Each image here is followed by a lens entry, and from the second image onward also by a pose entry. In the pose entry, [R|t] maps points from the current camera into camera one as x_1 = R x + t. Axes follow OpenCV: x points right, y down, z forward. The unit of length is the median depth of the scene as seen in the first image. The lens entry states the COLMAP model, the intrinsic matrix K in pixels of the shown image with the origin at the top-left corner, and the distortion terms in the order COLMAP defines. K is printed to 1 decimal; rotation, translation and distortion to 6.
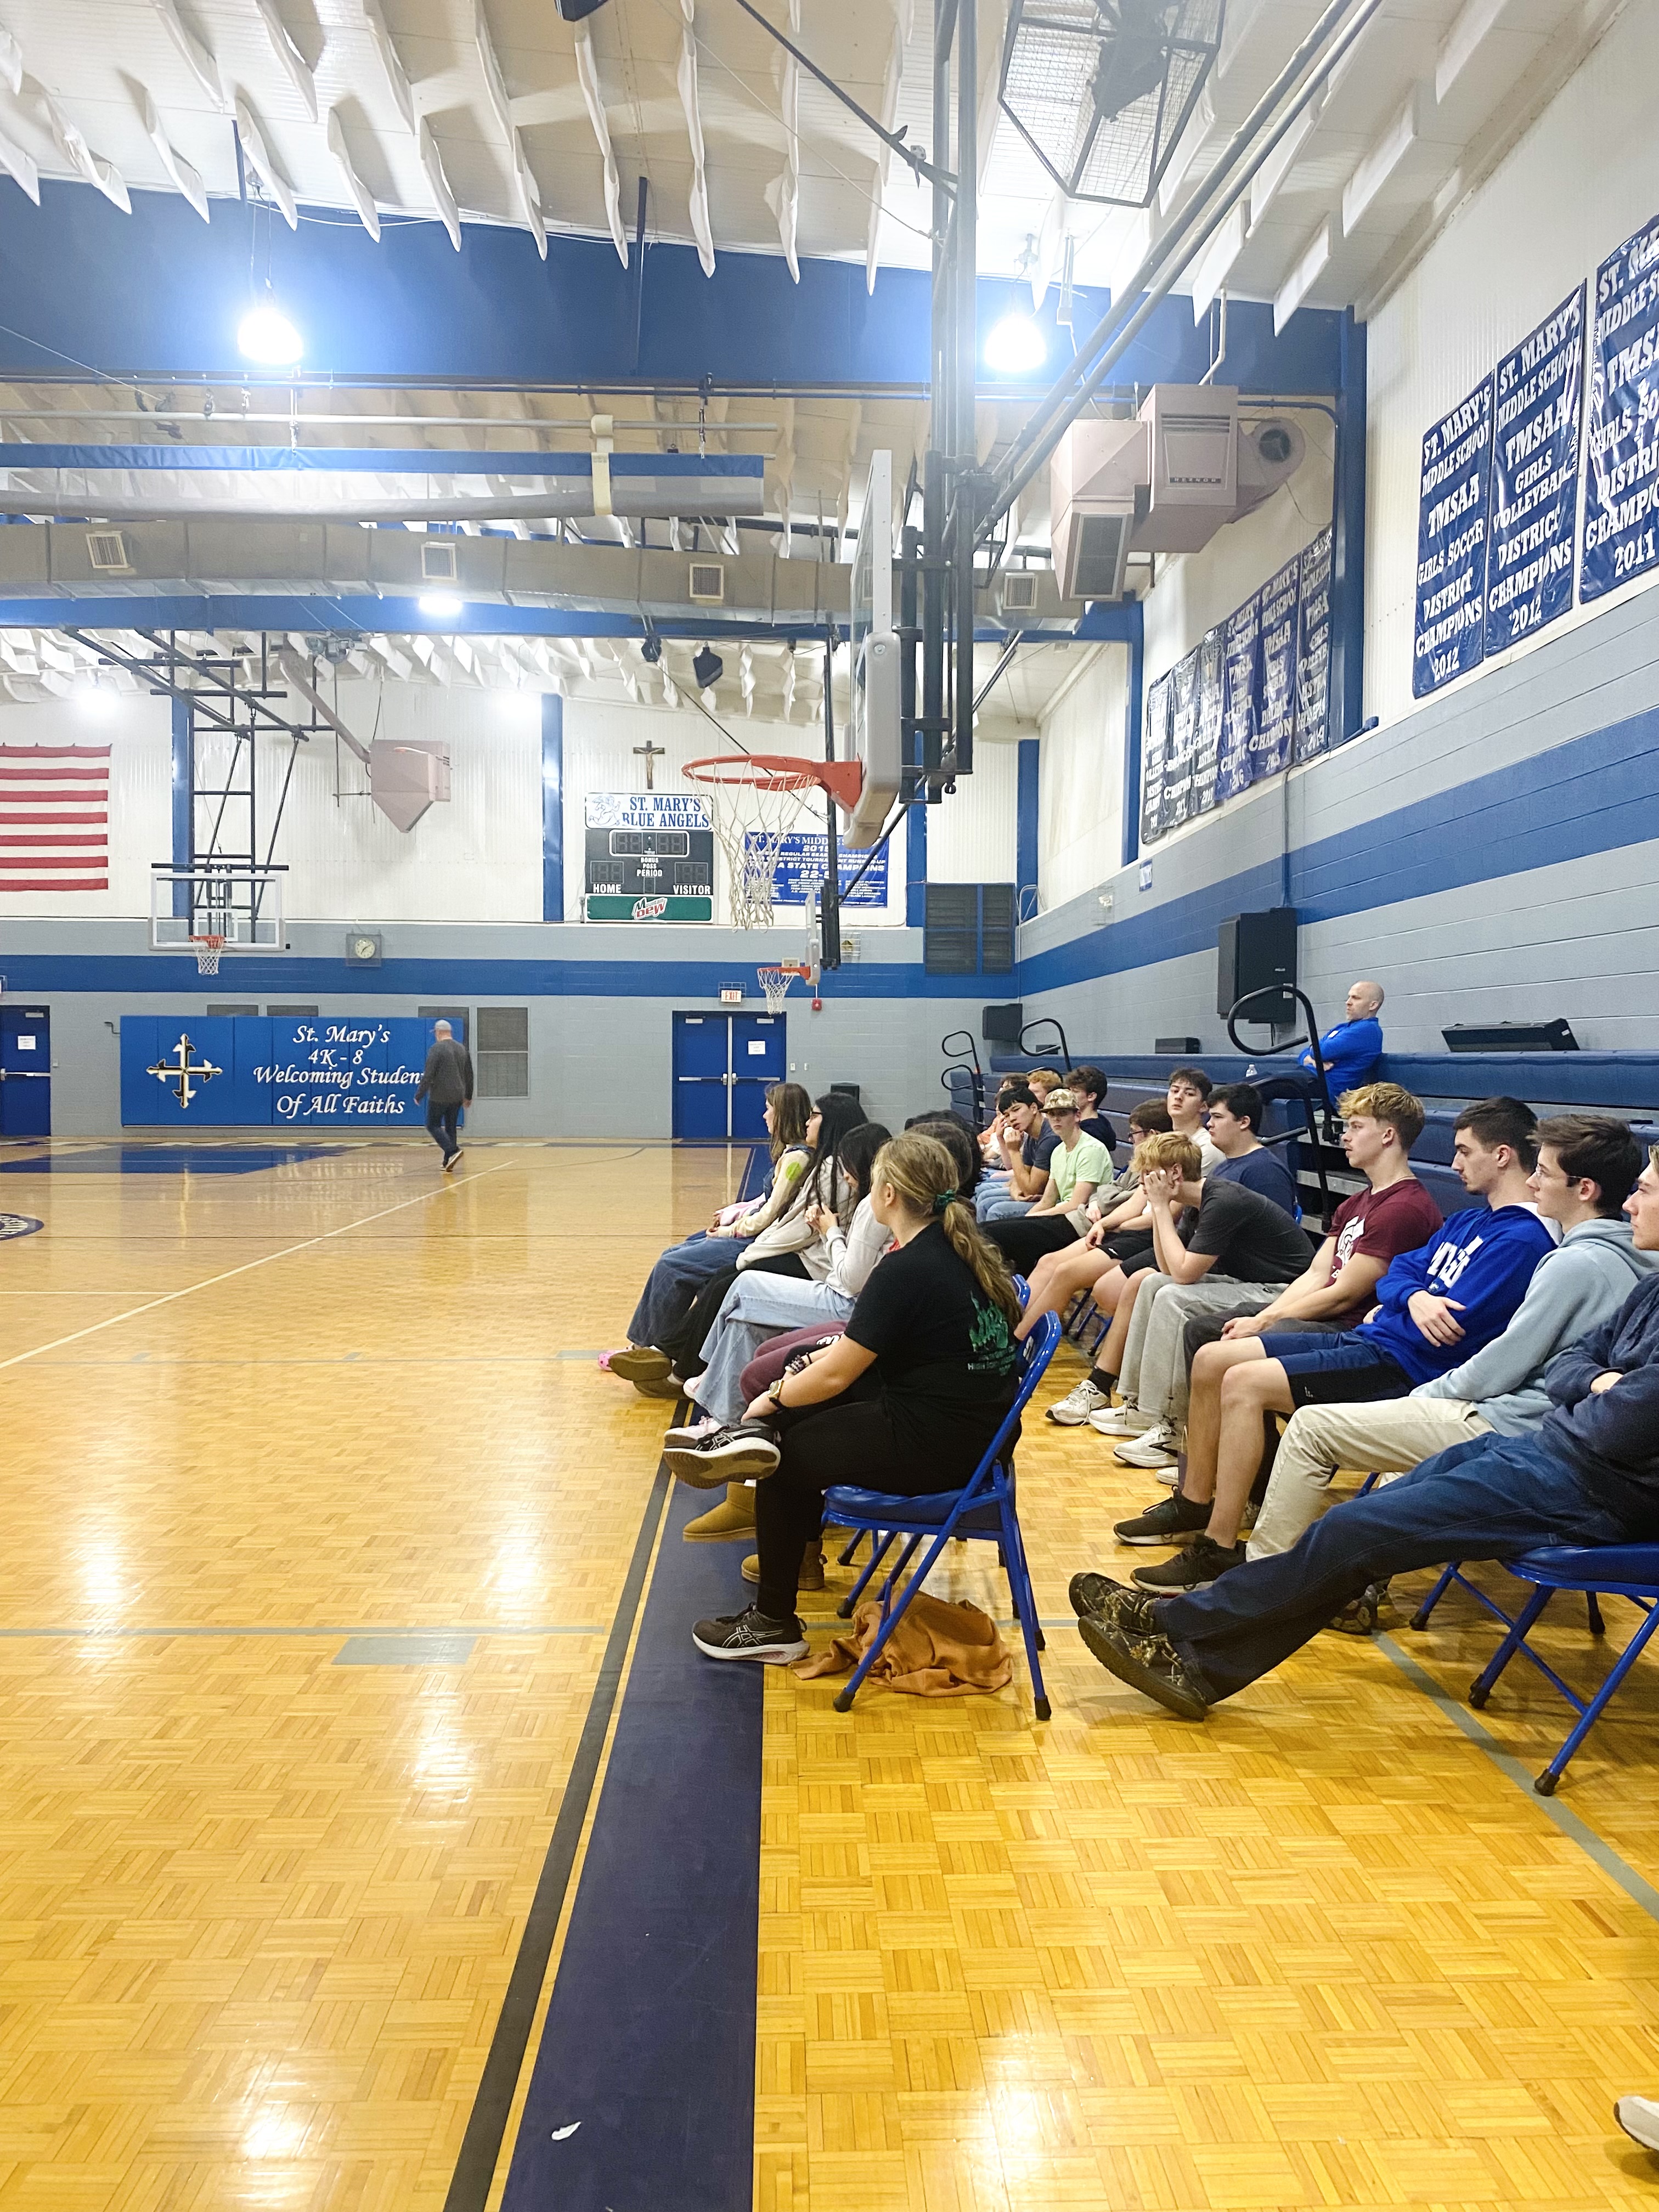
lens RADIAL K [[1689.7, 0, 843.7], [0, 1689.7, 1097.6], [0, 0, 1]] dist [0.058394, -0.077111]
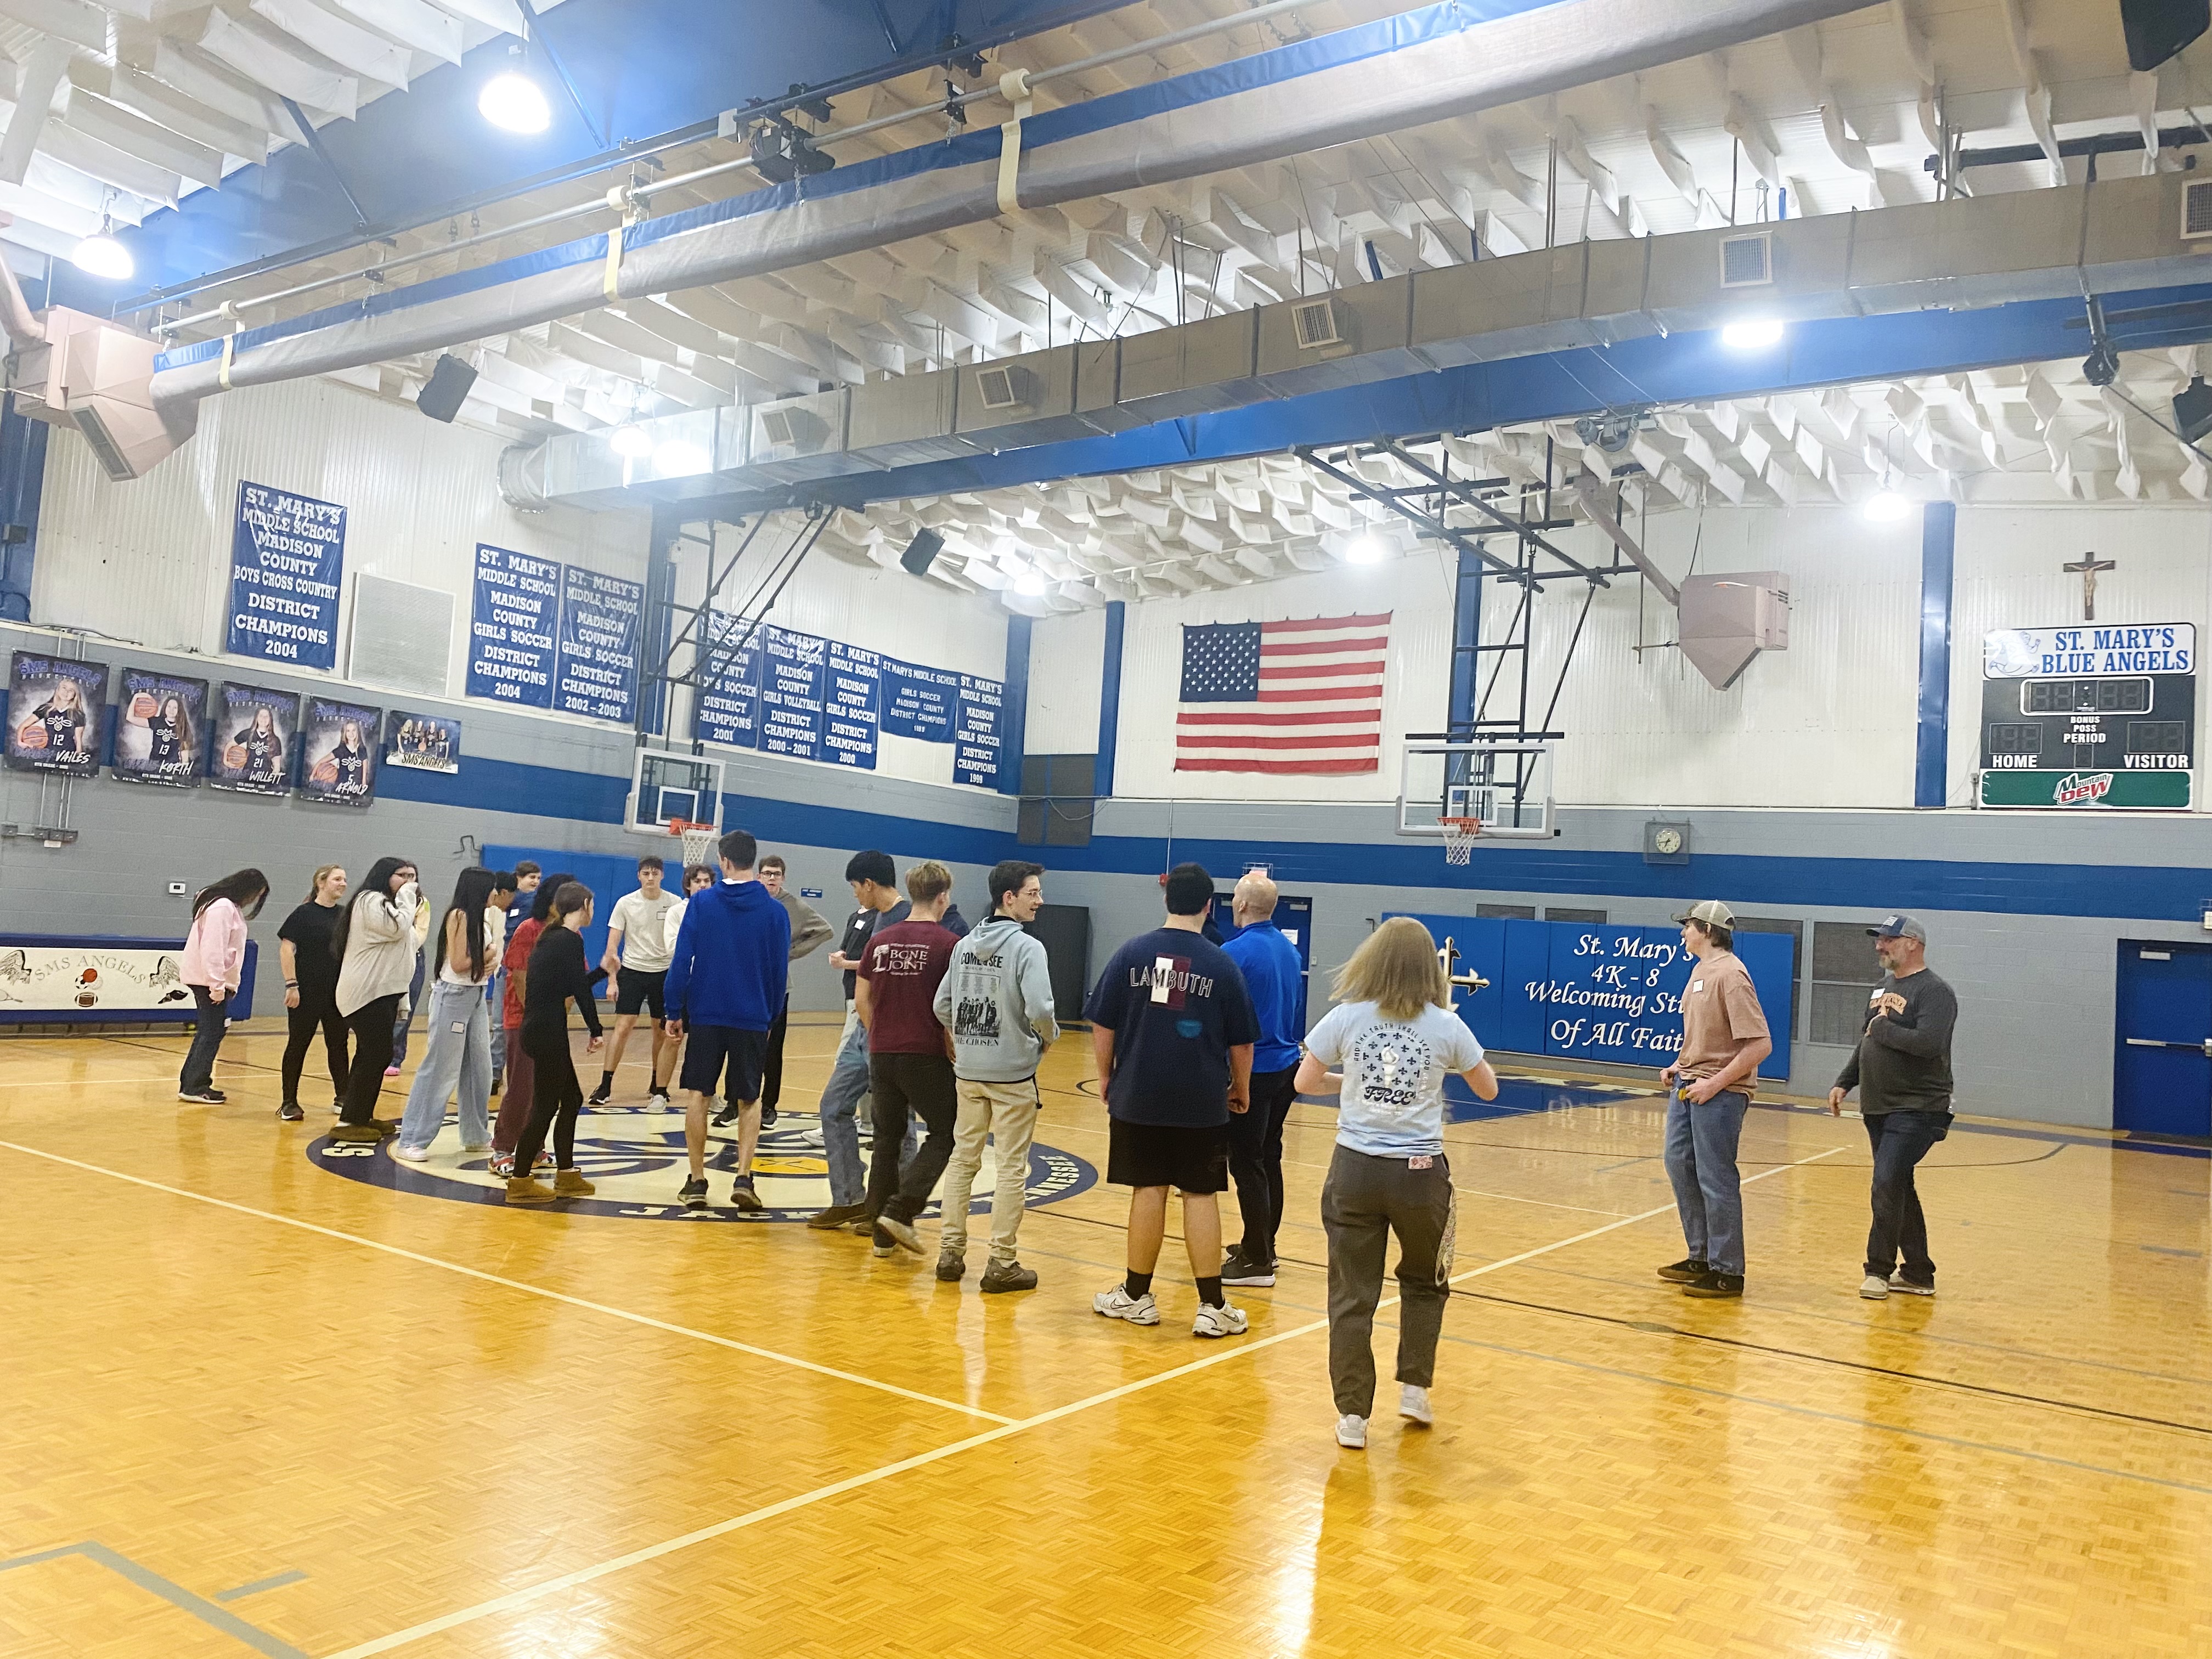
lens RADIAL K [[1689.7, 0, 1109.0], [0, 1689.7, 828.8], [0, 0, 1]] dist [0.058394, -0.077111]
pose [[0.807014, 0.010443, -0.590439, -0.024038], [-0.073981, 0.993754, -0.083541, -0.007650], [0.585879, 0.111100, 0.802747, 0.209807]]
